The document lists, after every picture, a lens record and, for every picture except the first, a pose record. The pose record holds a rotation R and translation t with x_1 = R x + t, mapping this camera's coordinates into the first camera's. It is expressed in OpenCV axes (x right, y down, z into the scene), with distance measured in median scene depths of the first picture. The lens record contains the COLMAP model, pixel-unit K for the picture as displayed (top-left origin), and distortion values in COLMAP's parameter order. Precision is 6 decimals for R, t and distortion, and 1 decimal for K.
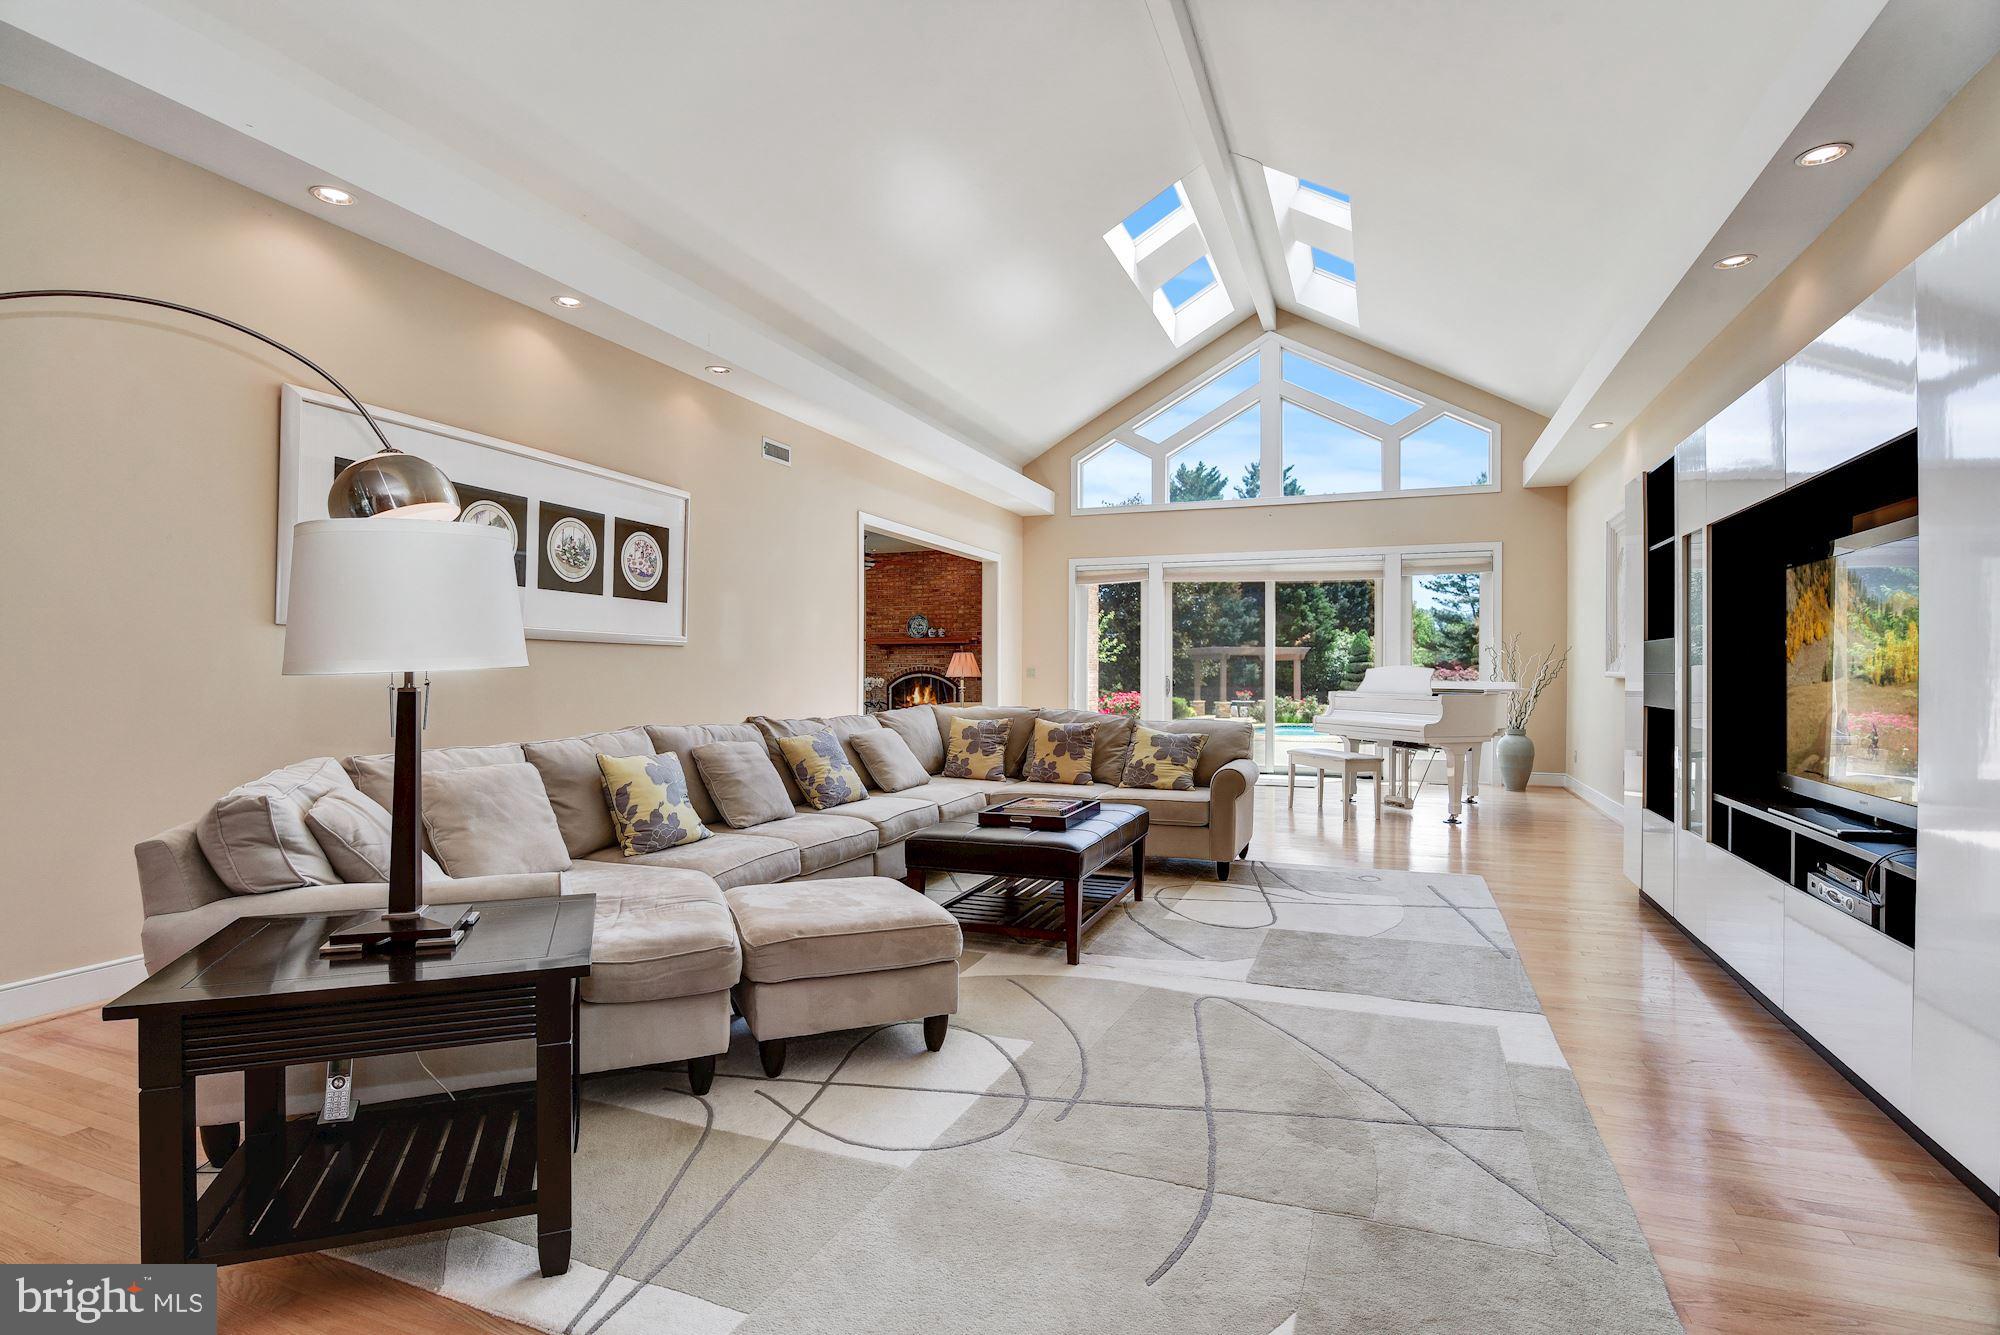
lens RADIAL K [[980.0, 0, 1020.5], [0, 980.0, 661.5], [0, 0, 1]] dist [-0.022061, 0.000678]
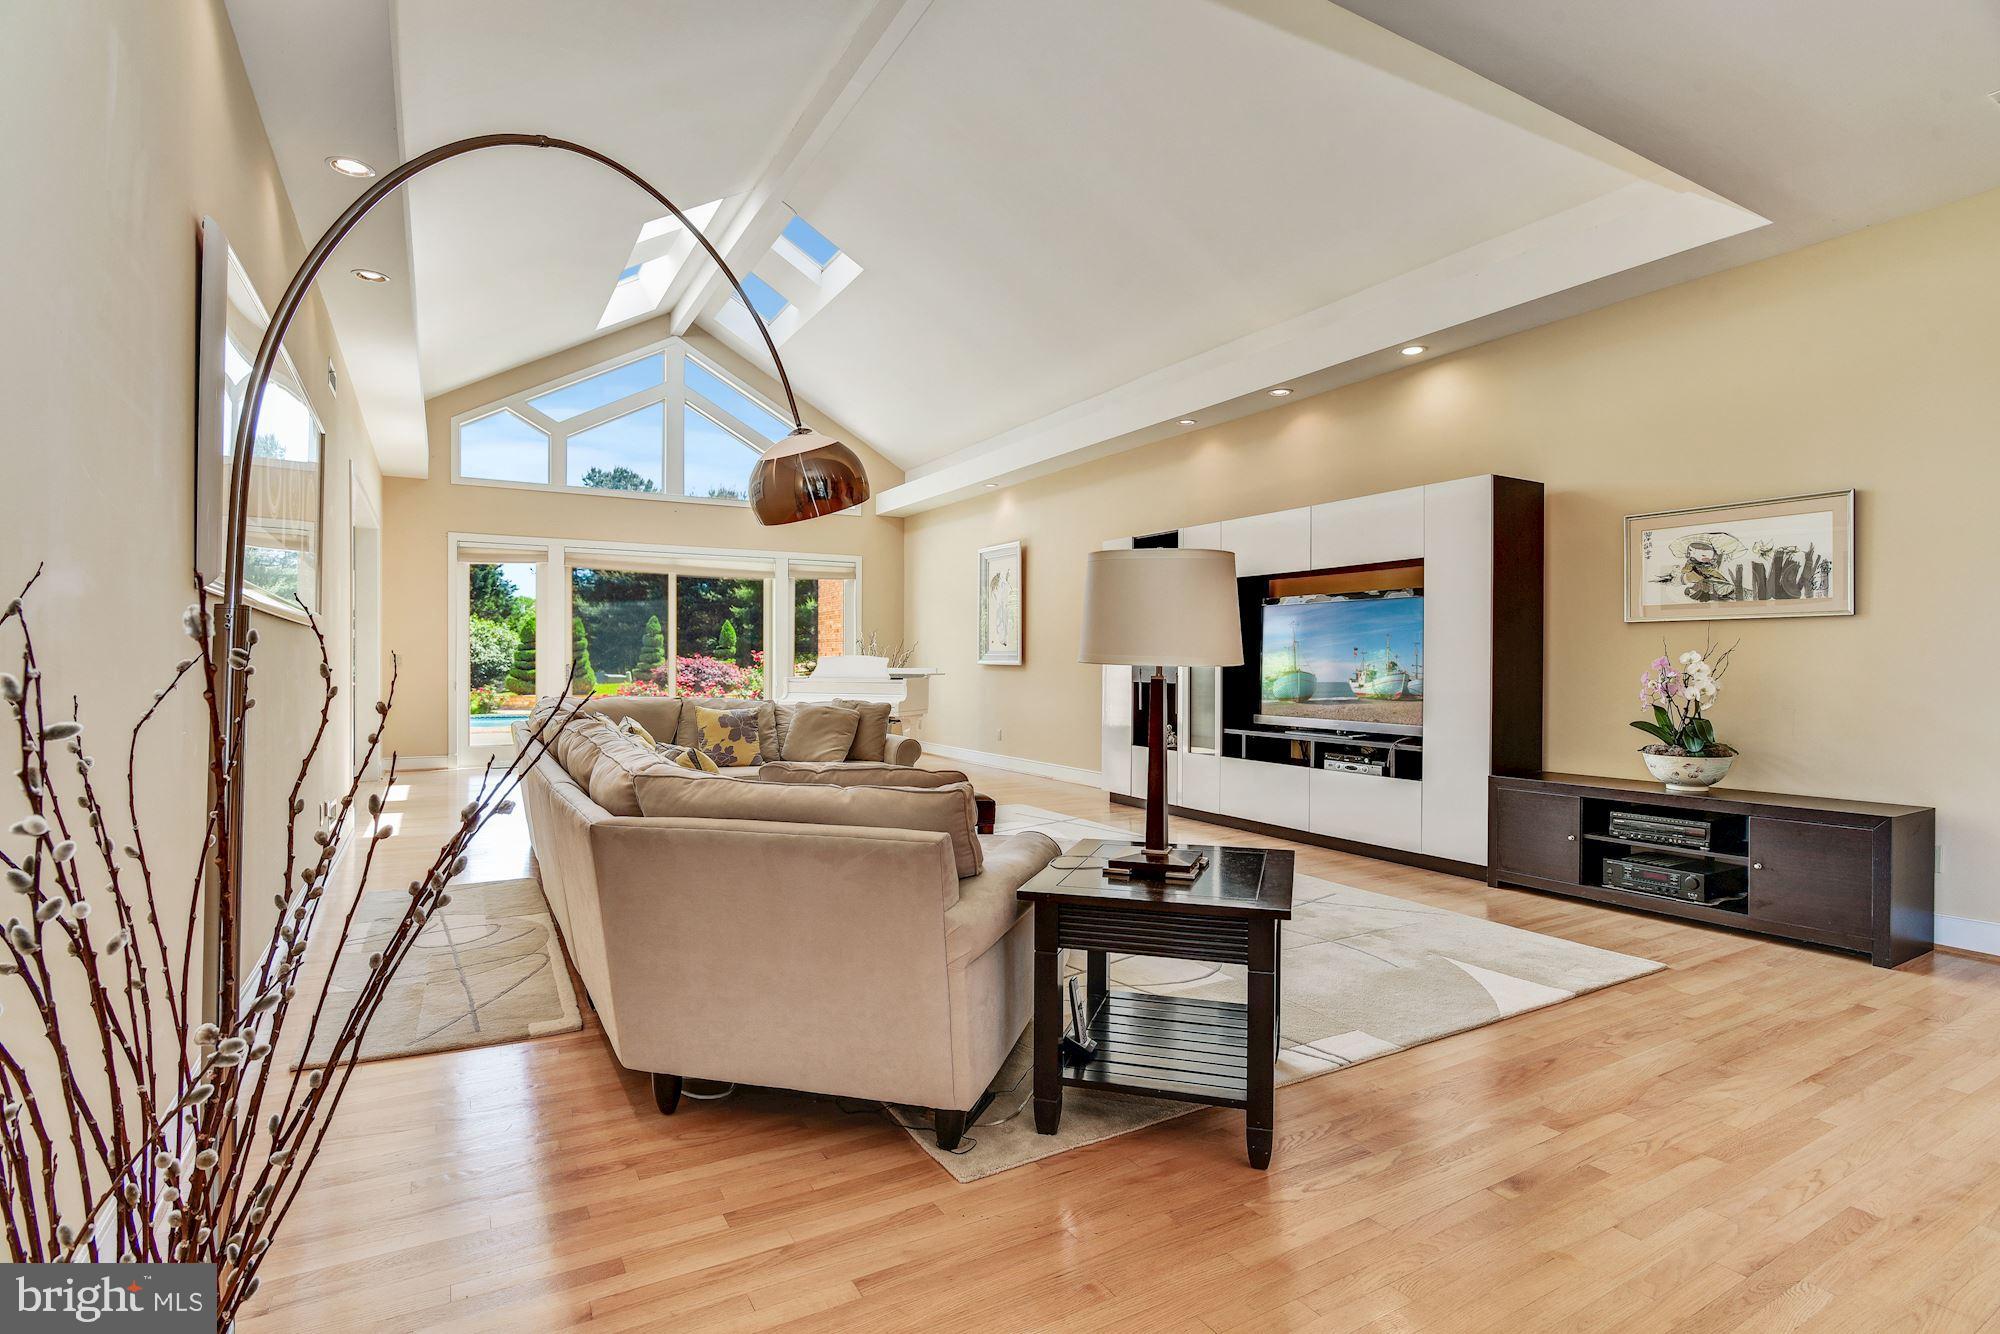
lens RADIAL K [[980.0, 0, 998.0], [0, 980.0, 665.7], [0, 0, 1]] dist [-0.022061, 0.000678]
pose [[0.645895, -0.005225, 0.763409, -0.303343], [-0.008215, 0.999871, 0.013794, -0.001174], [-0.763382, -0.015180, 0.645768, 0.048343]]
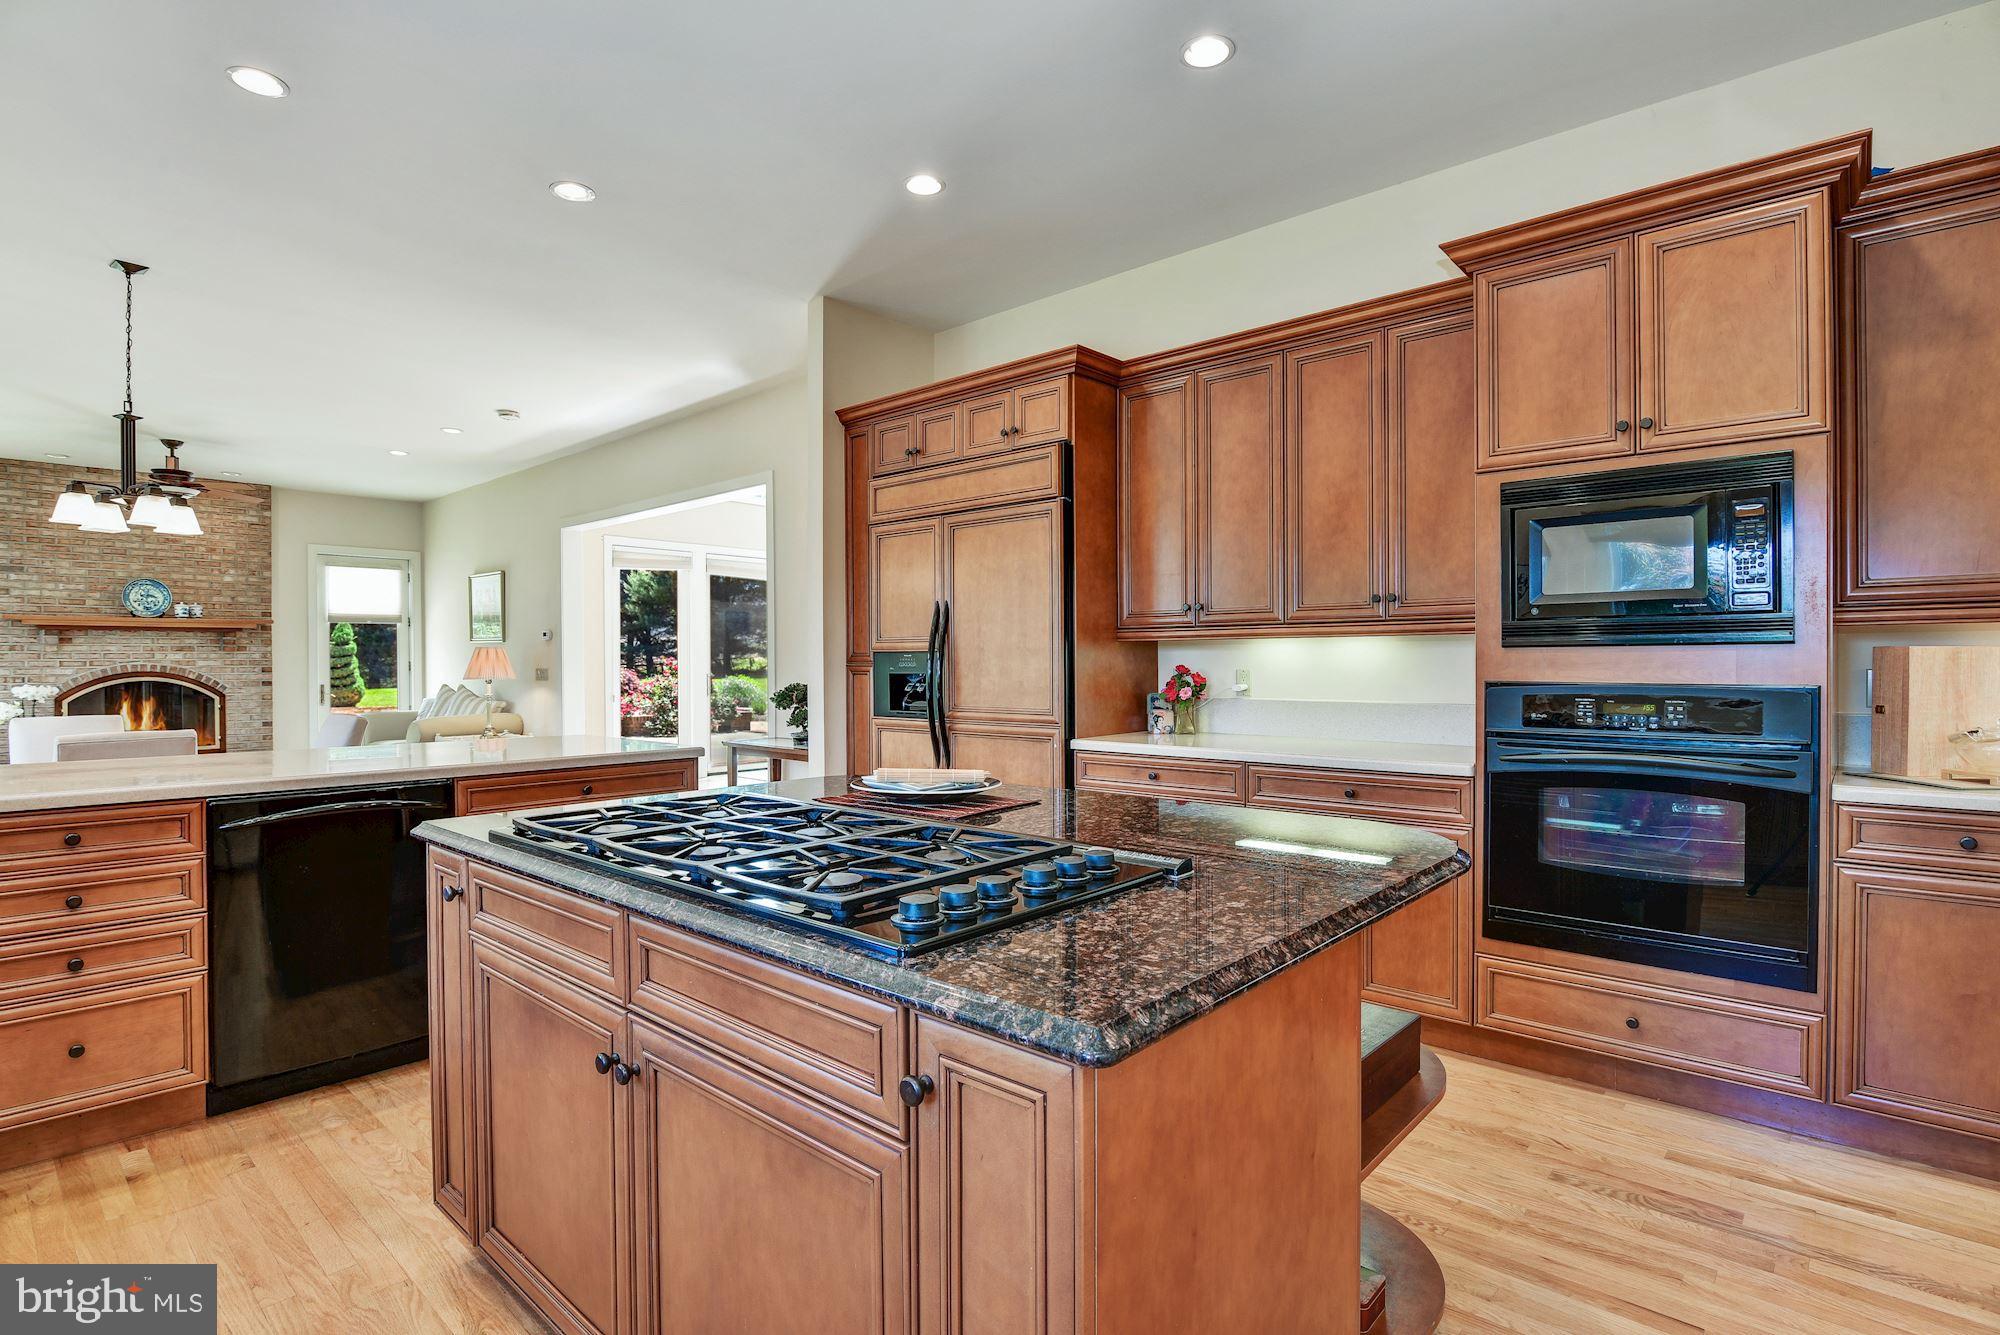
lens RADIAL K [[980.0, 0, 1008.7], [0, 980.0, 669.9], [0, 0, 1]] dist [-0.022061, 0.000678]
pose [[0.362868, -0.010493, 0.931782, -0.605543], [-0.005499, 0.999895, 0.013401, -0.002985], [-0.931824, -0.009986, 0.362772, 0.378516]]
